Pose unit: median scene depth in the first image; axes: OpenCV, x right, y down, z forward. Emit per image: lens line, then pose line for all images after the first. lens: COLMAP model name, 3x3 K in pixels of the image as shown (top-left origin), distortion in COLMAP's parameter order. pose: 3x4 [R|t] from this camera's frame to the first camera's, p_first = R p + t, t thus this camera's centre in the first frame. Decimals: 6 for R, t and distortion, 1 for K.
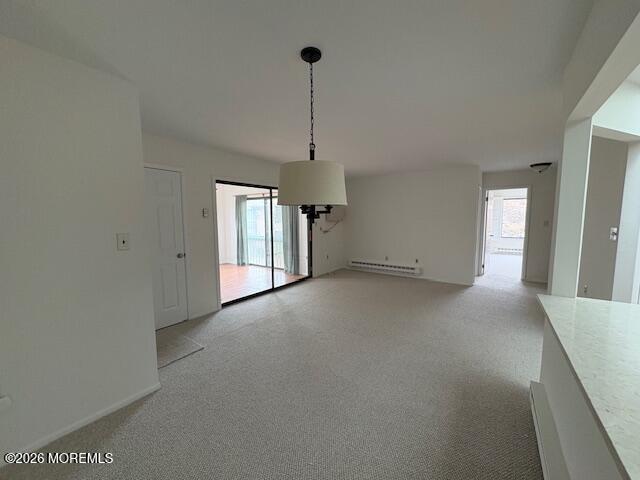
lens RADIAL K [[253.9, 0, 318.6], [0, 253.9, 239.9], [0, 0, 1]] dist [0.001860, -0.000300]
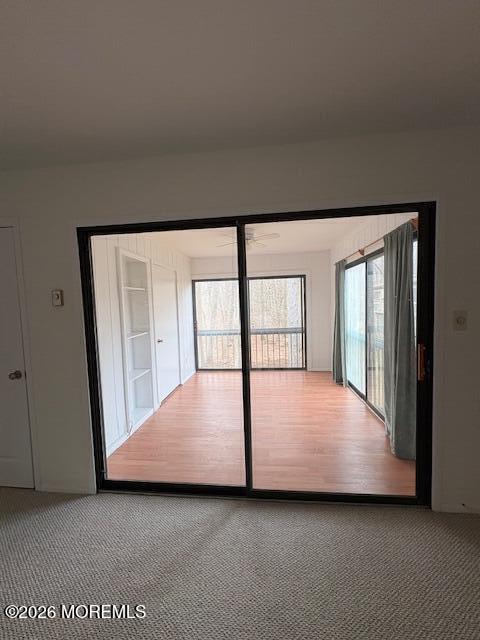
lens RADIAL K [[253.9, 0, 238.9], [0, 253.9, 319.1], [0, 0, 1]] dist [0.001860, -0.000300]
pose [[0.492208, 0.048637, -0.869118, 0.145461], [-0.053945, 0.998223, 0.025311, -0.079217], [0.868805, 0.034426, 0.493957, 0.868860]]
